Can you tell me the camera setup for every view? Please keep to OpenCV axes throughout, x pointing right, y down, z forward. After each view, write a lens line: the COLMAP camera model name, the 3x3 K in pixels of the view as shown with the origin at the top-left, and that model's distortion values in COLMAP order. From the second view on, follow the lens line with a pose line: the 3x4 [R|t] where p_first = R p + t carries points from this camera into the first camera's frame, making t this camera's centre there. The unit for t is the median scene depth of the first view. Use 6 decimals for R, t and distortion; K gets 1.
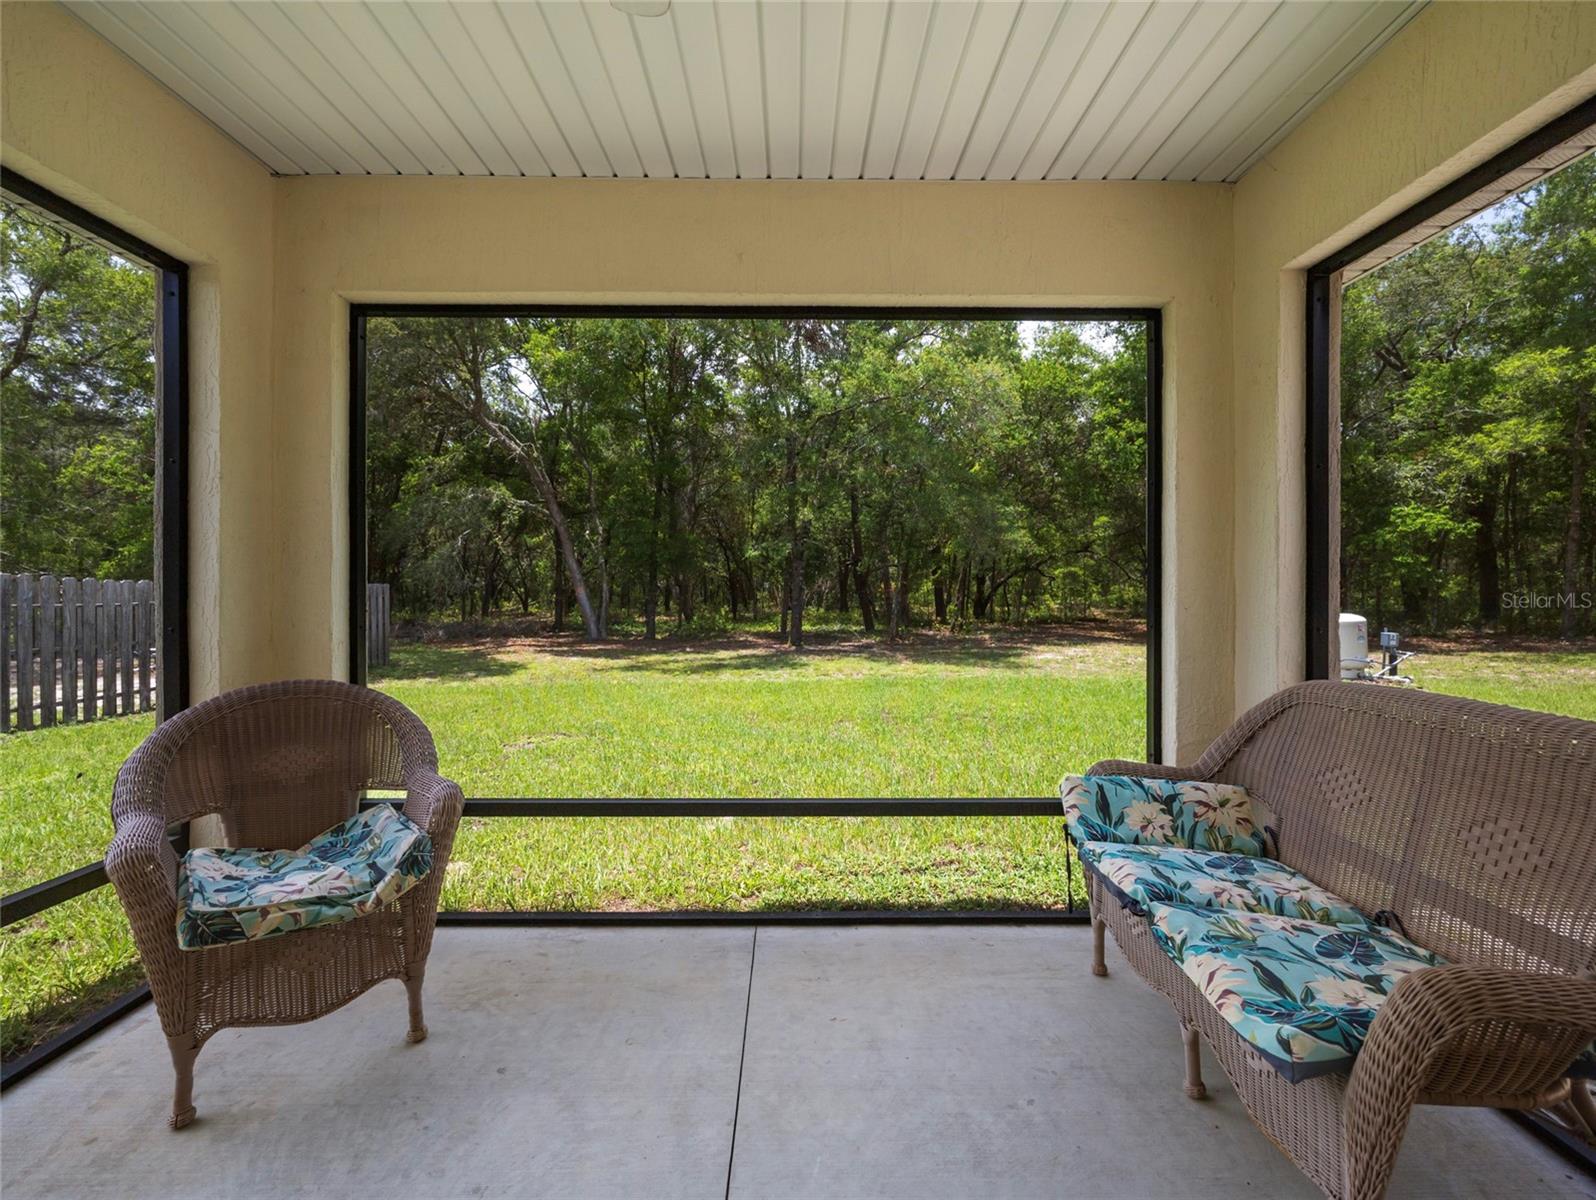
lens RADIAL K [[696.1, 0, 799.5], [0, 696.1, 591.9], [0, 0, 1]] dist [-0.002203, 0.000691]
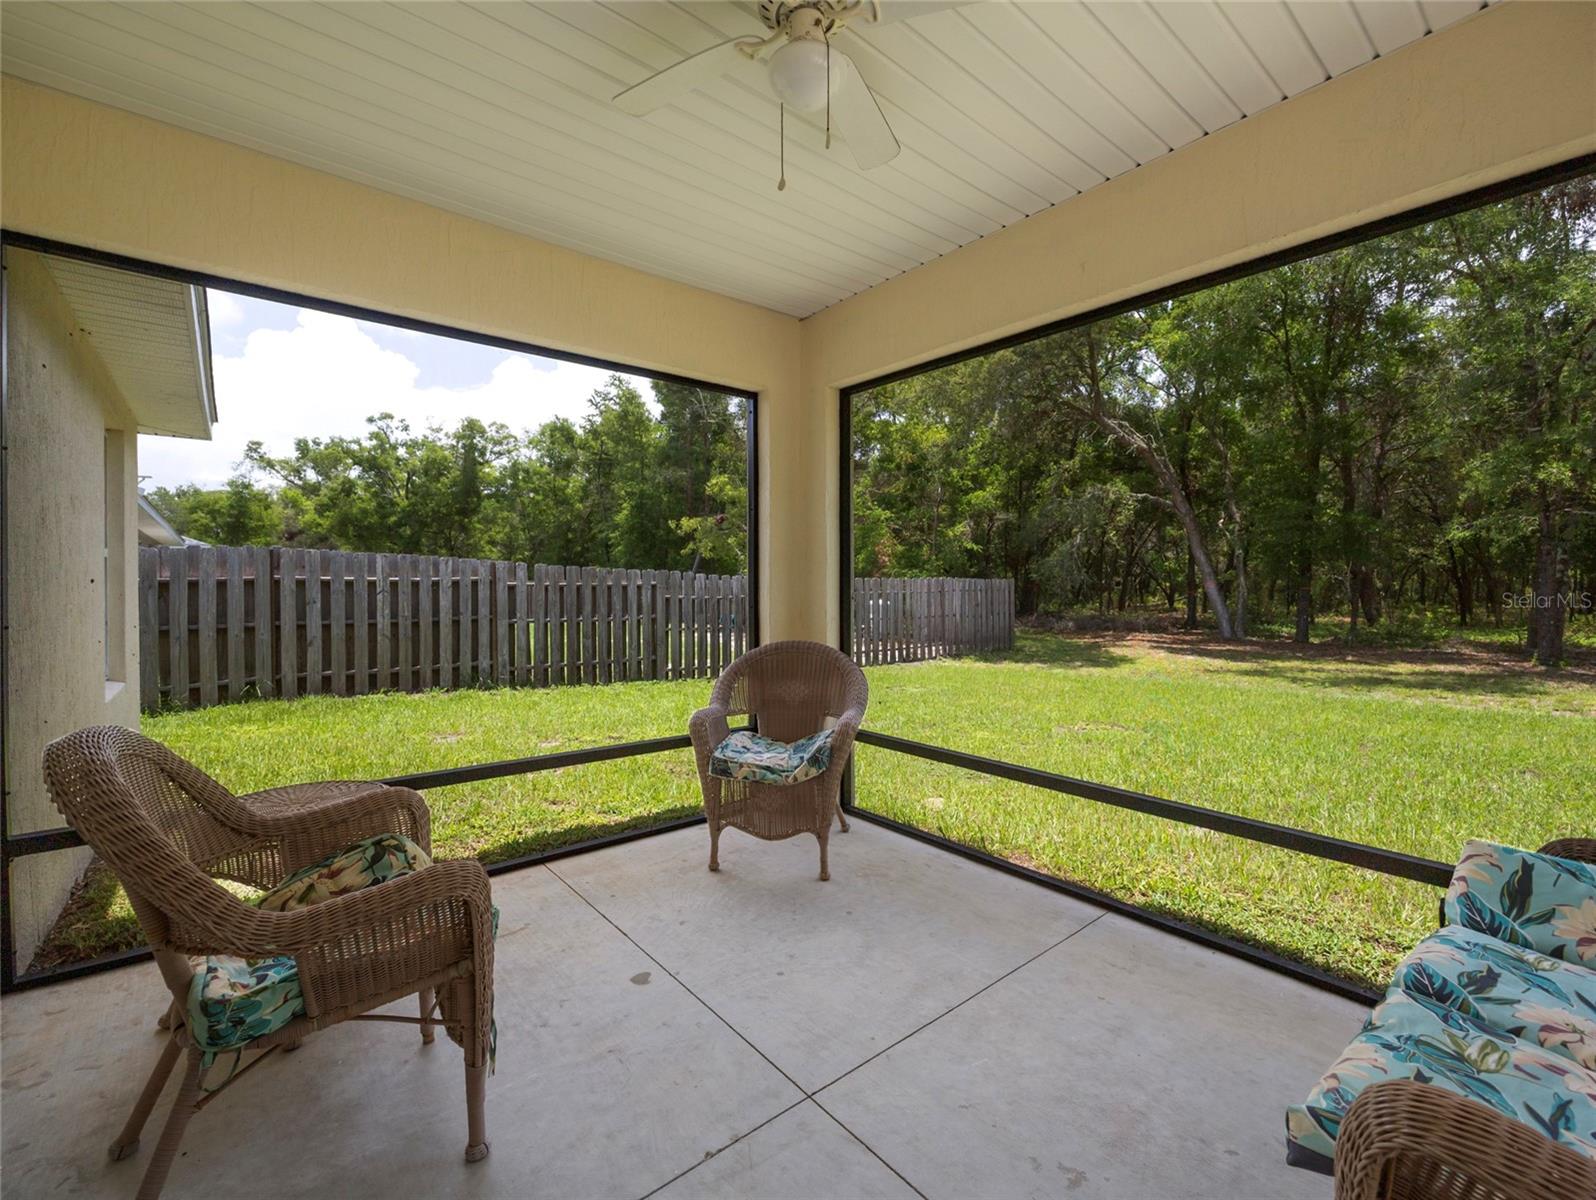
lens RADIAL K [[696.1, 0, 799.5], [0, 696.1, 591.9], [0, 0, 1]] dist [-0.002203, 0.000691]
pose [[0.628150, 0.007307, -0.778058, 0.206069], [-0.001382, 0.999965, 0.008275, 0.001082], [0.778091, -0.004123, 0.628138, 0.001644]]
